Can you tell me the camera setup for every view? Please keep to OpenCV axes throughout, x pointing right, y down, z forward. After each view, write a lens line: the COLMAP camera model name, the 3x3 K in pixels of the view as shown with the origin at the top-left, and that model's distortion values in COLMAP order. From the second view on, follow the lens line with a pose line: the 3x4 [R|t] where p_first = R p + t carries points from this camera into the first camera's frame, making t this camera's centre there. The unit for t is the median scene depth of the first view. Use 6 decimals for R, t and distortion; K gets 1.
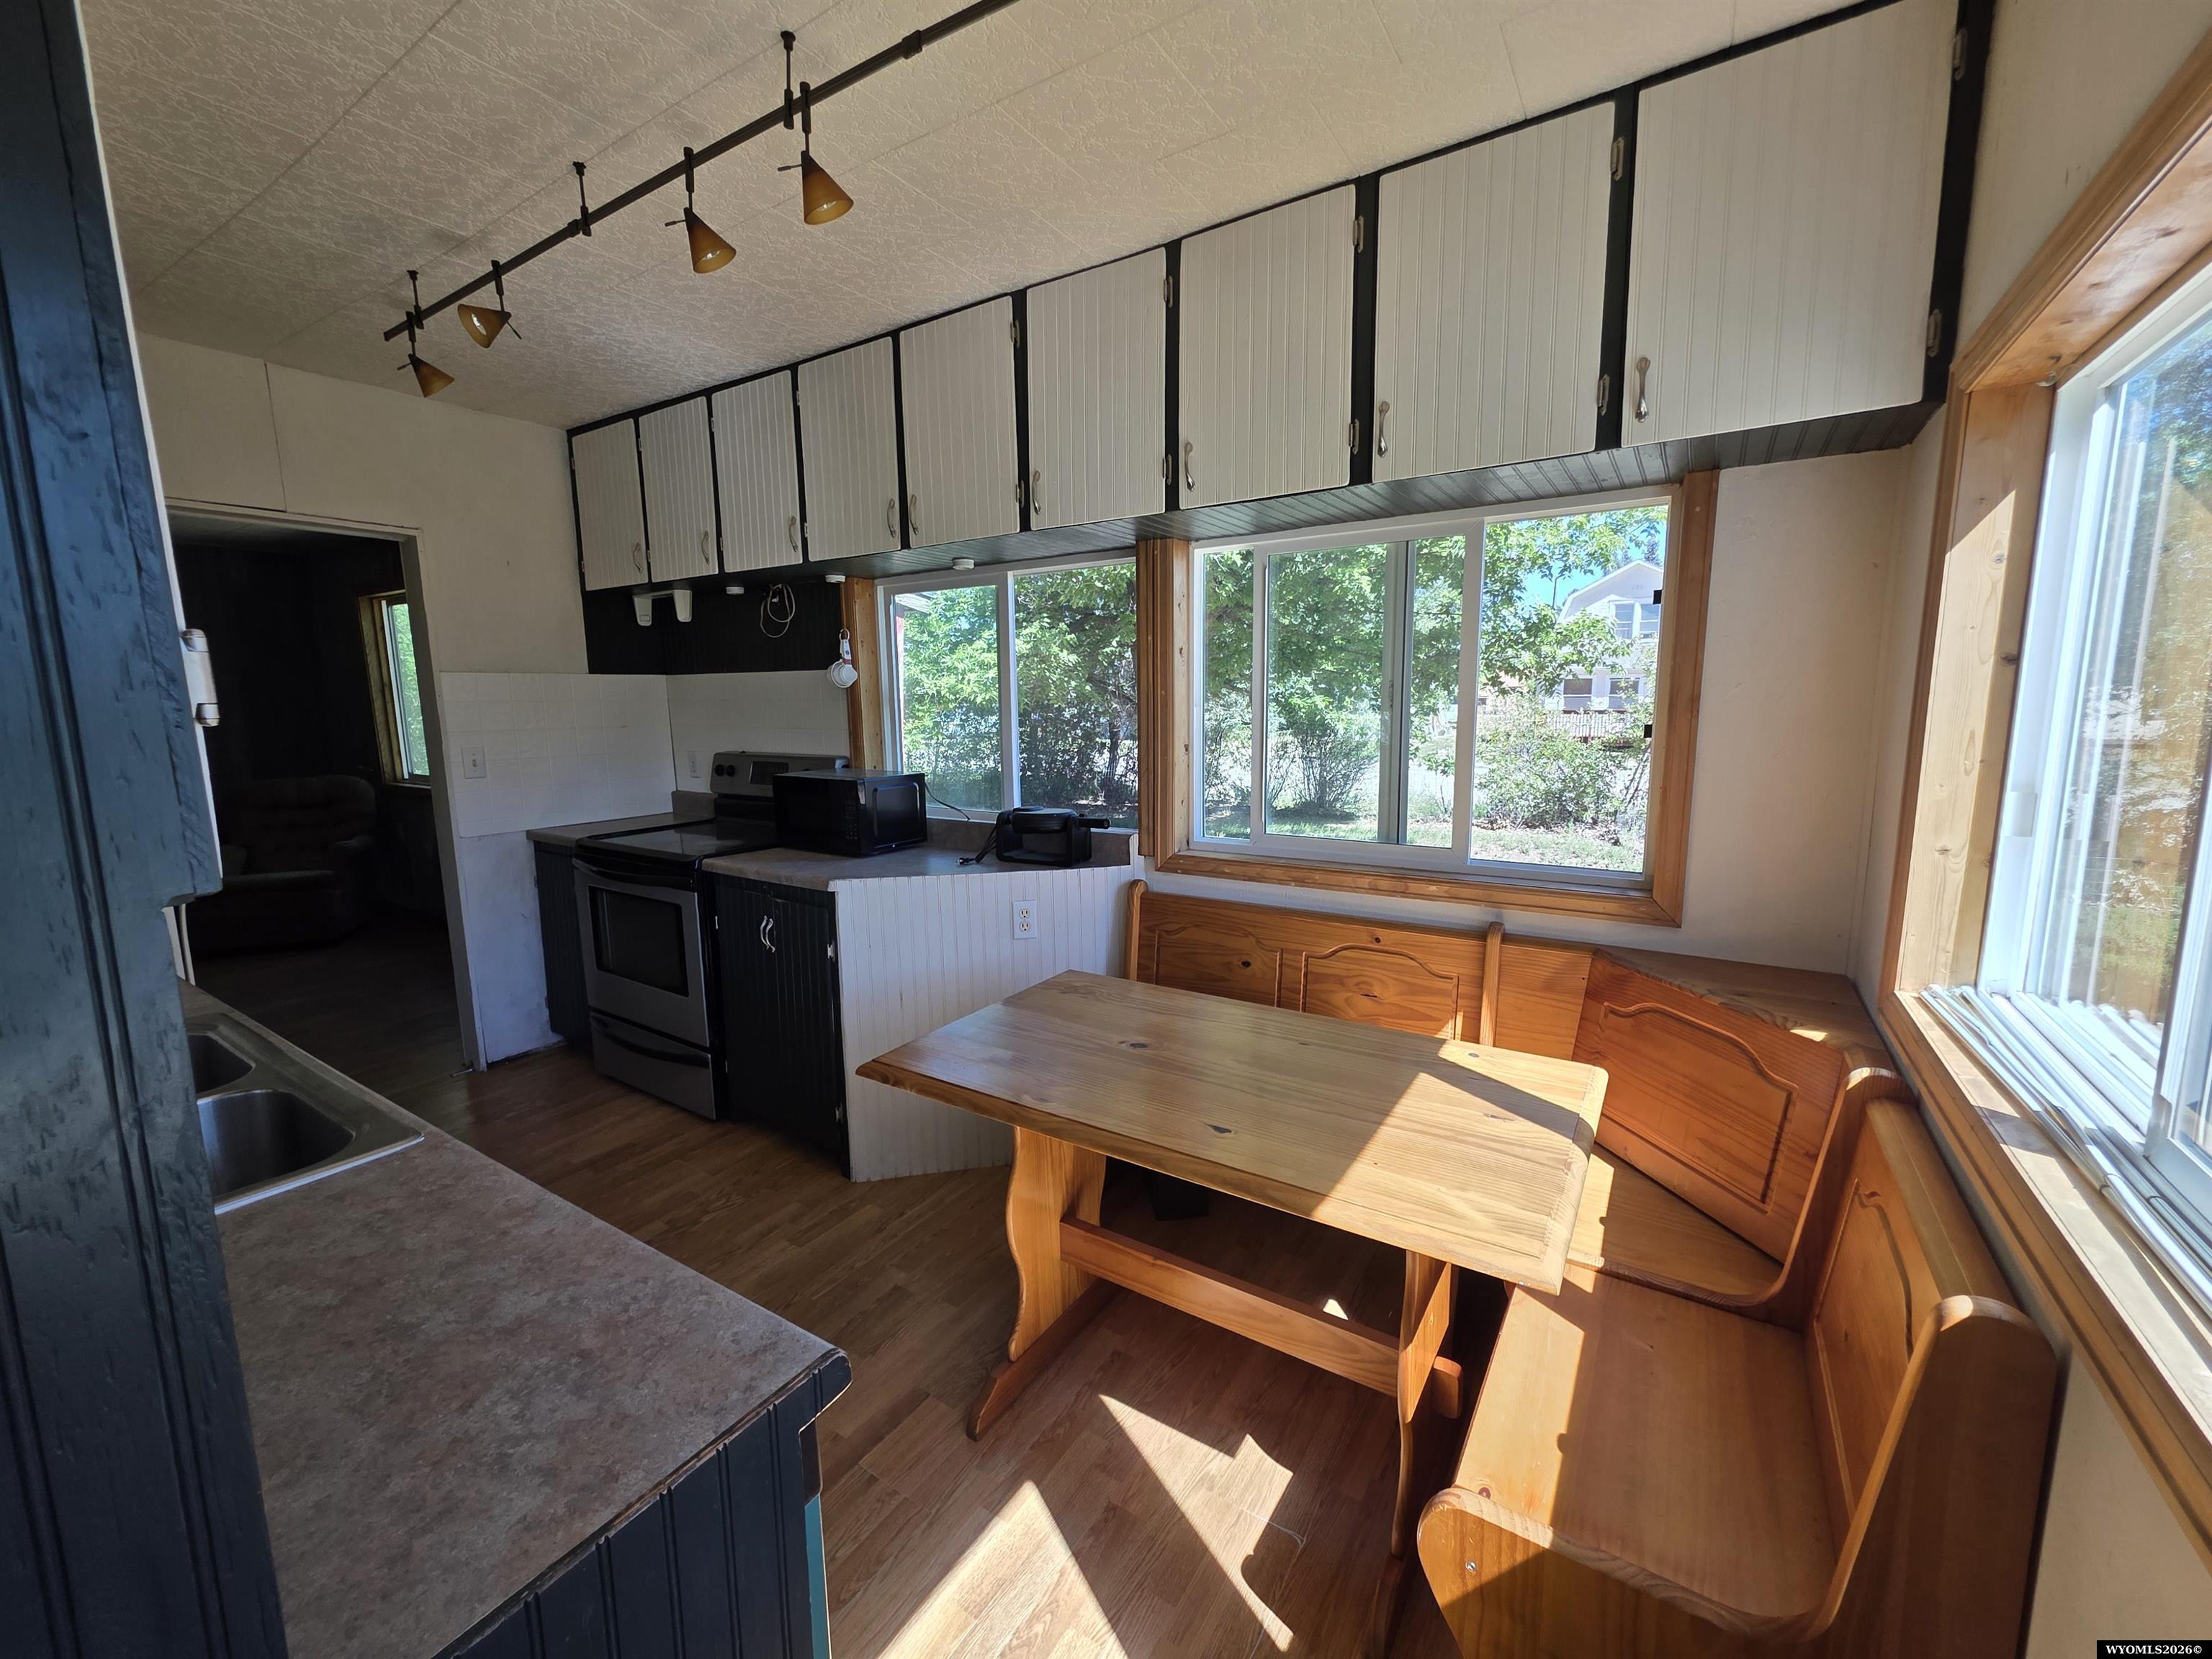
lens RADIAL K [[883.2, 0, 1107.2], [0, 883.2, 825.3], [0, 0, 1]] dist [-0.000161, 0.000299]
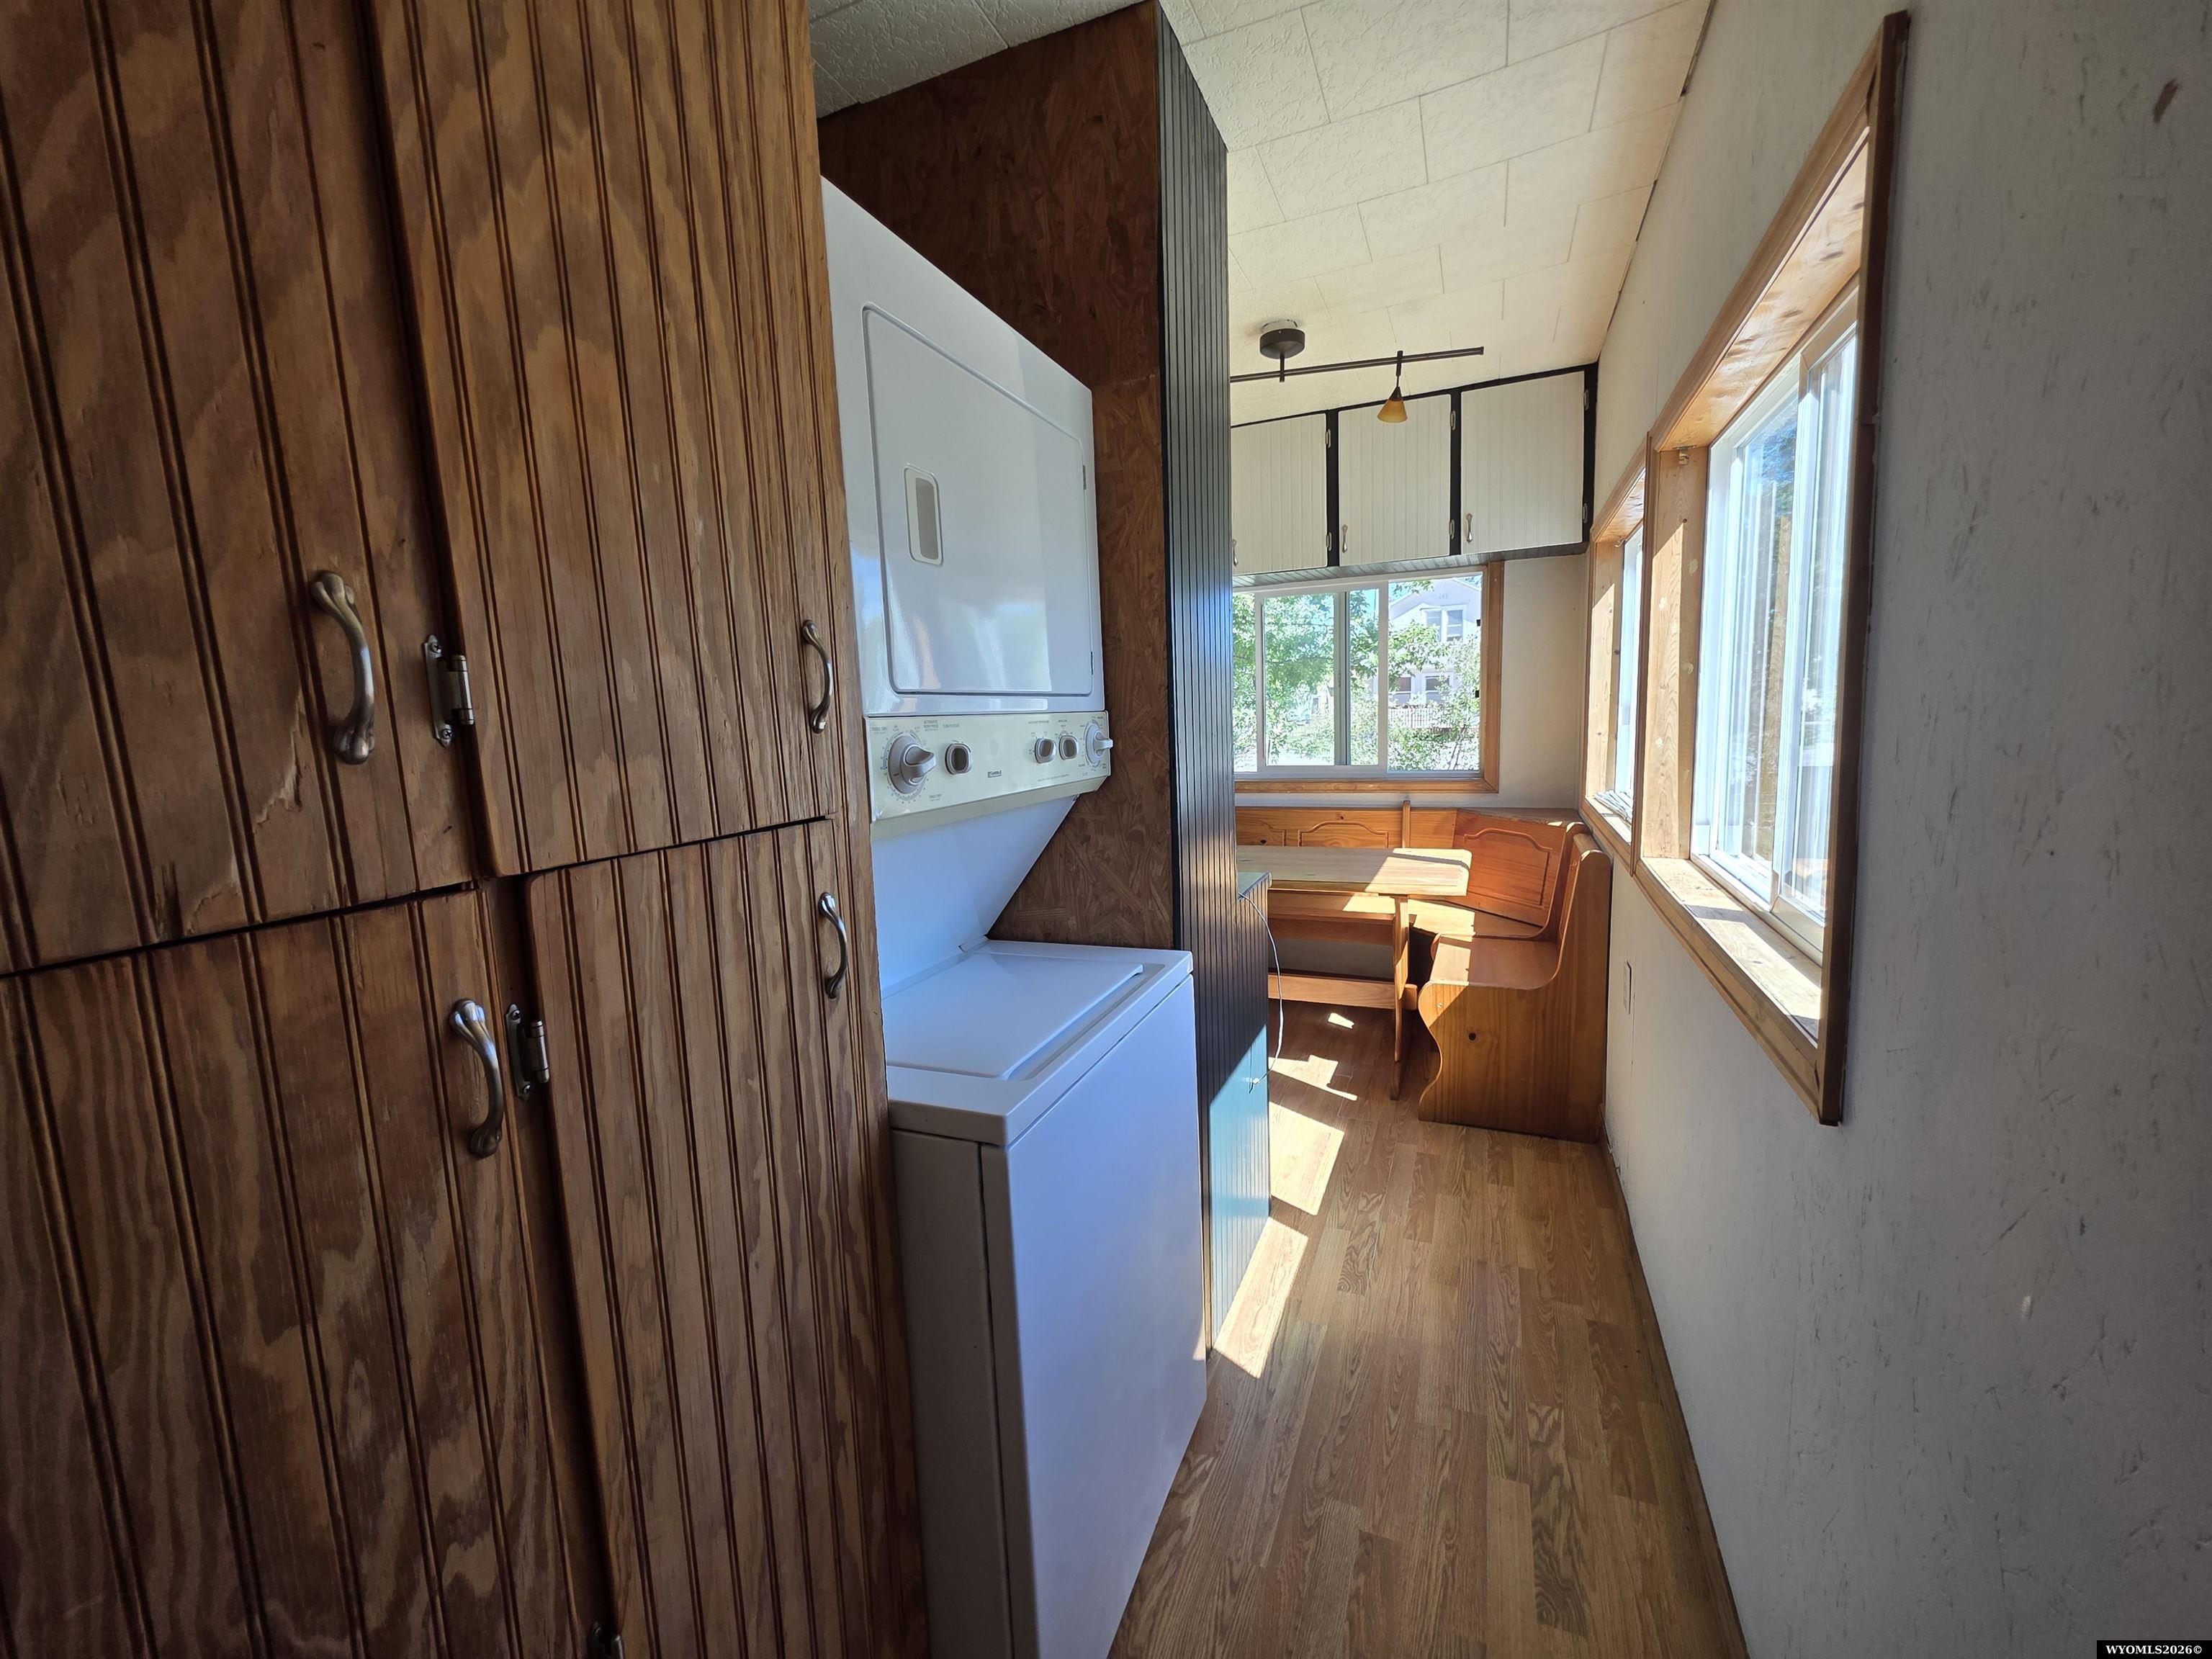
lens RADIAL K [[883.2, 0, 1108.7], [0, 883.2, 827.3], [0, 0, 1]] dist [-0.000161, 0.000299]
pose [[0.984548, -0.050435, 0.167696, -0.541324], [0.051651, 0.998661, -0.002895, 0.156468], [-0.167325, 0.011512, 0.985835, -0.795114]]
